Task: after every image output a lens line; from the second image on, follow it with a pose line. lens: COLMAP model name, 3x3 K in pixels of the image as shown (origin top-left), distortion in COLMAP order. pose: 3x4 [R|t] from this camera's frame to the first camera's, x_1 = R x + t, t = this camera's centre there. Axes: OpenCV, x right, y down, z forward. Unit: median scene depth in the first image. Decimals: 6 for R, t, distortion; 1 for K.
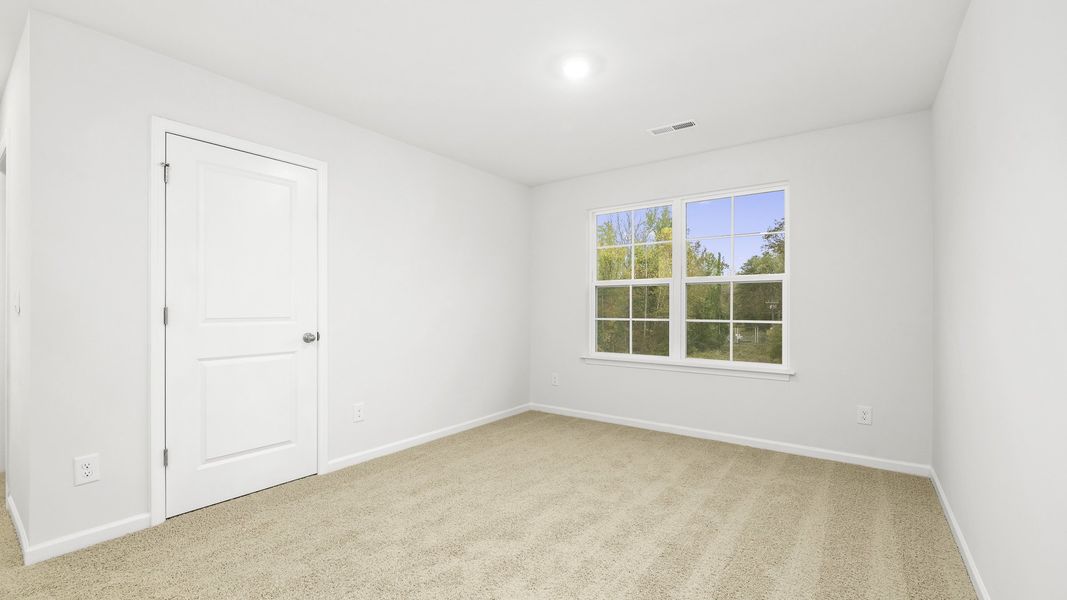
lens RADIAL K [[464.8, 0, 542.8], [0, 464.8, 302.5], [0, 0, 1]] dist [-0.006717, 0.000274]
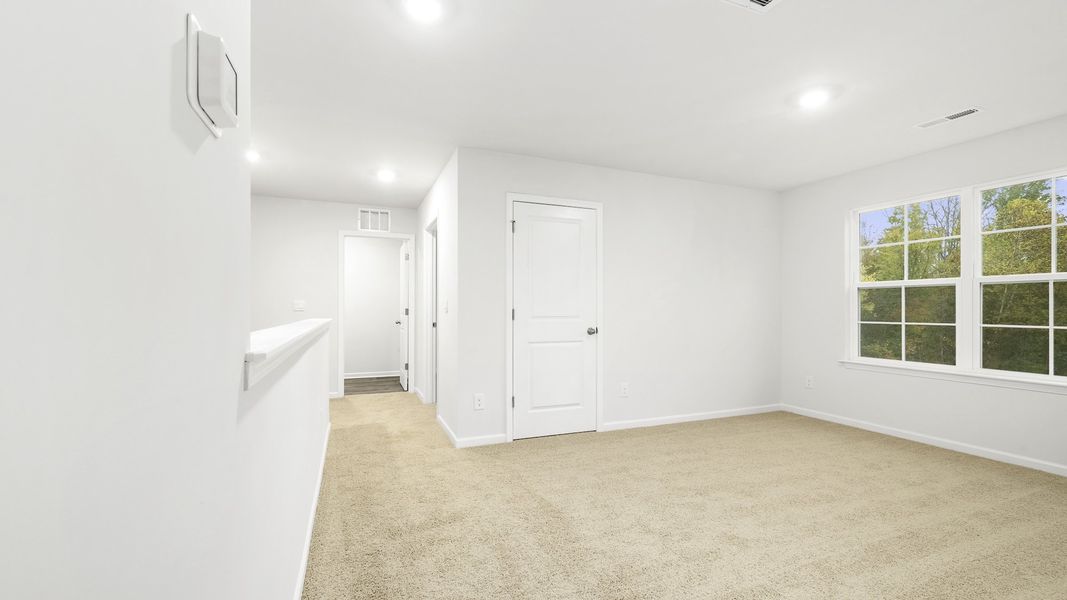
lens RADIAL K [[446.3, 0, 527.8], [0, 446.3, 308.5], [0, 0, 1]] dist [-0.003246, -0.001129]
pose [[0.843830, 0.001707, -0.536609, 0.047234], [0.002253, 0.999975, 0.006724, -0.001262], [0.536607, -0.006883, 0.843804, -0.206685]]
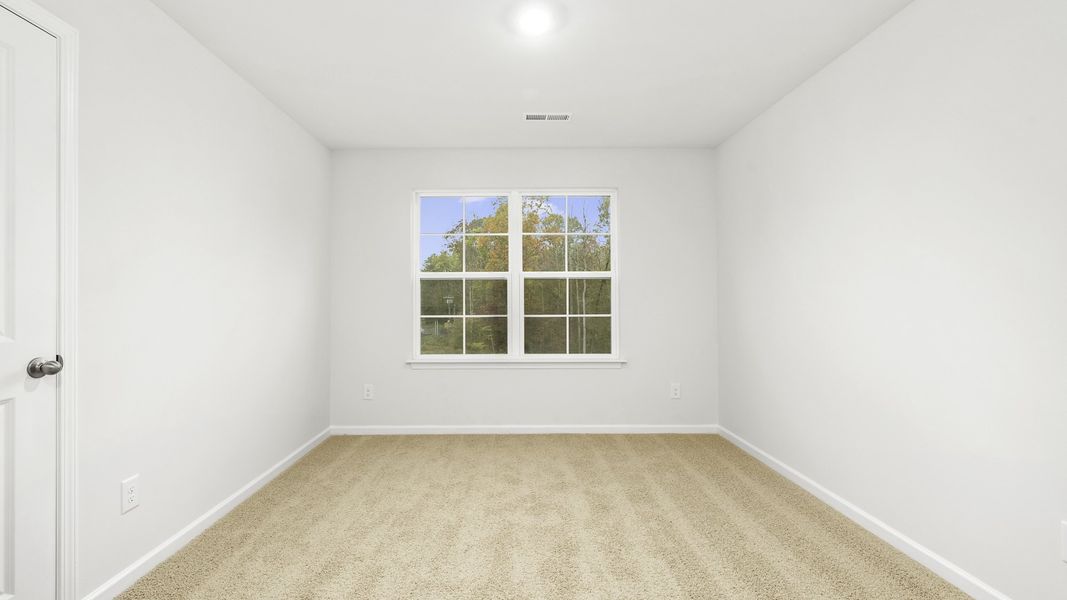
lens RADIAL K [[464.8, 0, 527.5], [0, 464.8, 294.2], [0, 0, 1]] dist [-0.006717, 0.000274]
pose [[0.802949, 0.004455, 0.596031, -0.349057], [0.000076, 0.999971, -0.007577, 0.000378], [-0.596048, 0.006129, 0.802926, 0.268094]]
